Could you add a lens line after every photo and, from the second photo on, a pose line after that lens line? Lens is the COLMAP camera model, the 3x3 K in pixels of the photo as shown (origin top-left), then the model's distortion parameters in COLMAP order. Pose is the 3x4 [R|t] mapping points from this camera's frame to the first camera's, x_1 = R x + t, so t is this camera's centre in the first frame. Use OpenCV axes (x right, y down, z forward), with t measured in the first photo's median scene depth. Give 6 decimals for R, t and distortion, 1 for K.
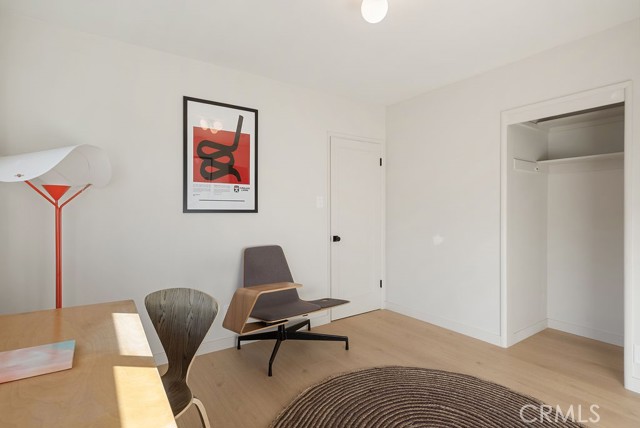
lens RADIAL K [[340.7, 0, 323.0], [0, 340.7, 209.1], [0, 0, 1]] dist [-0.001423, 0.001801]
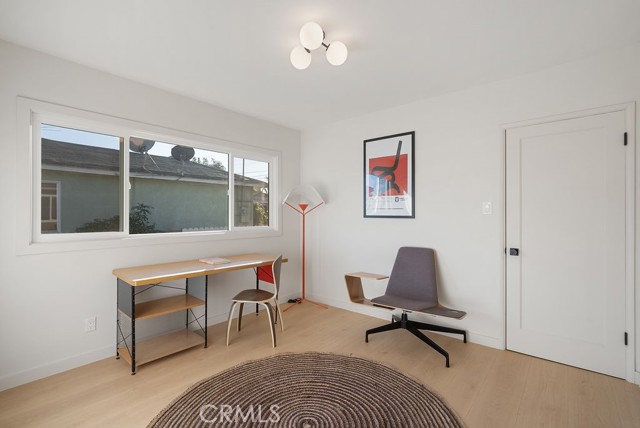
lens RADIAL K [[298.8, 0, 315.3], [0, 298.8, 213.7], [0, 0, 1]] dist [0.003649, 0.003083]
pose [[0.221458, -0.000485, -0.975170, 0.764379], [-0.000409, 1.000000, -0.000590, -0.004987], [0.975170, 0.000530, 0.221458, 0.451577]]
